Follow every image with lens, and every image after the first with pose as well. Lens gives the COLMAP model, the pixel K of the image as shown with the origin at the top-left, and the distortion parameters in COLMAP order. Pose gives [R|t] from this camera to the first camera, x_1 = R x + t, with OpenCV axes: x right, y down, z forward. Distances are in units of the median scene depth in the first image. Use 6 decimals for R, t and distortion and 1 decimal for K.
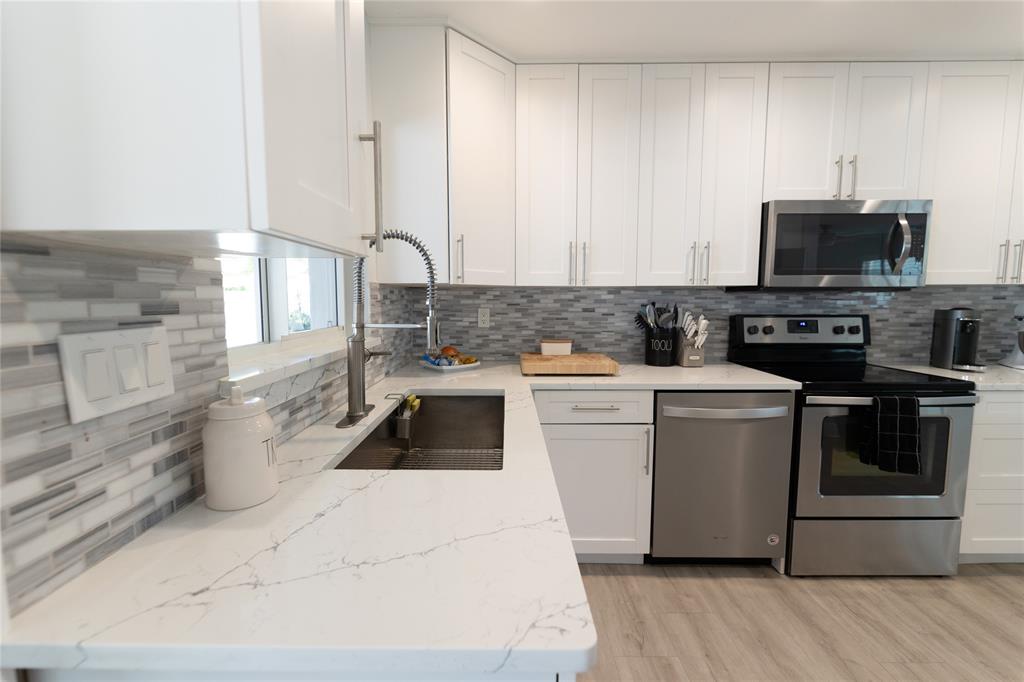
lens RADIAL K [[424.7, 0, 507.2], [0, 424.7, 337.0], [0, 0, 1]] dist [-0.000017, -0.000053]
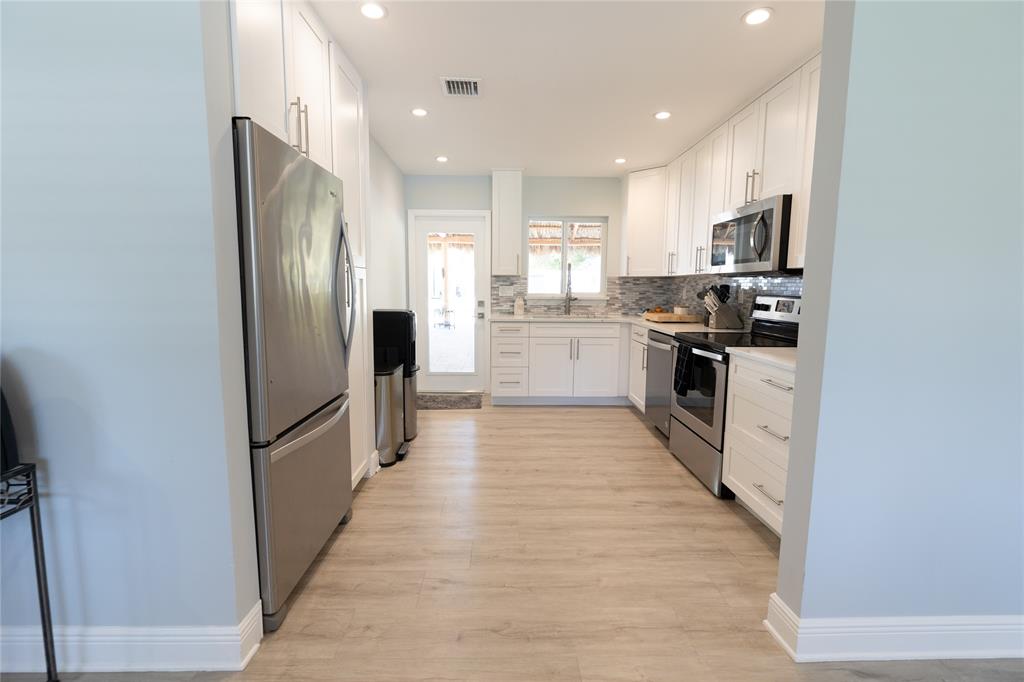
lens RADIAL K [[449.4, 0, 509.9], [0, 449.4, 336.0], [0, 0, 1]] dist [0.000045, -0.000189]
pose [[0.018834, 0.114174, -0.993282, 2.188108], [-0.096695, 0.989010, 0.111849, -0.010757], [0.995136, 0.093939, 0.029667, 0.269371]]
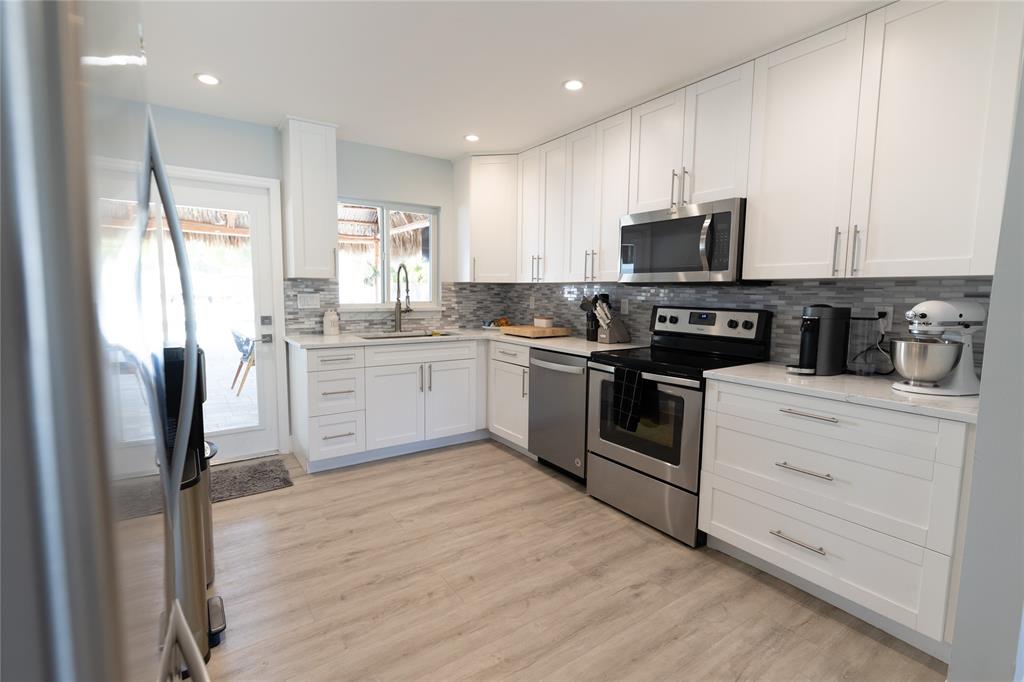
lens RADIAL K [[470.7, 0, 511.5], [0, 470.7, 338.4], [0, 0, 1]] dist [-0.000047, 0.000089]
pose [[0.571330, 0.090781, -0.815684, 1.612304], [-0.086030, 0.995013, 0.050481, 0.007431], [0.816199, 0.041332, 0.576290, -0.091235]]
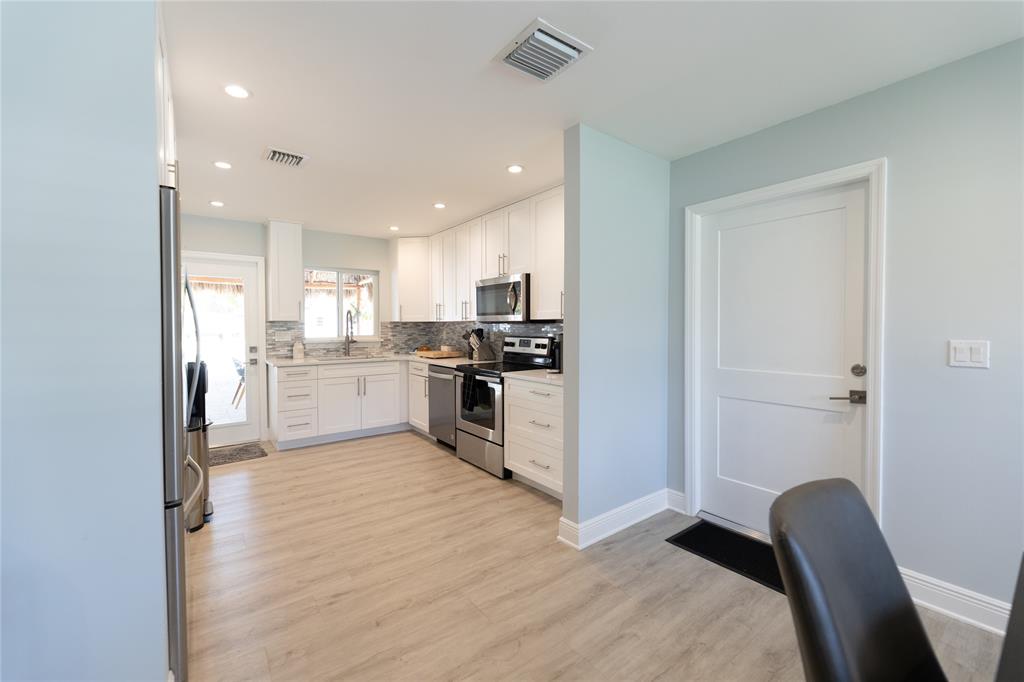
lens RADIAL K [[417.5, 0, 509.0], [0, 417.5, 335.3], [0, 0, 1]] dist [0.001140, 0.000015]
pose [[0.600074, 0.020210, -0.799689, 2.336040], [-0.070347, 0.997141, -0.027587, -0.005822], [0.796846, 0.072810, 0.599780, -0.093147]]
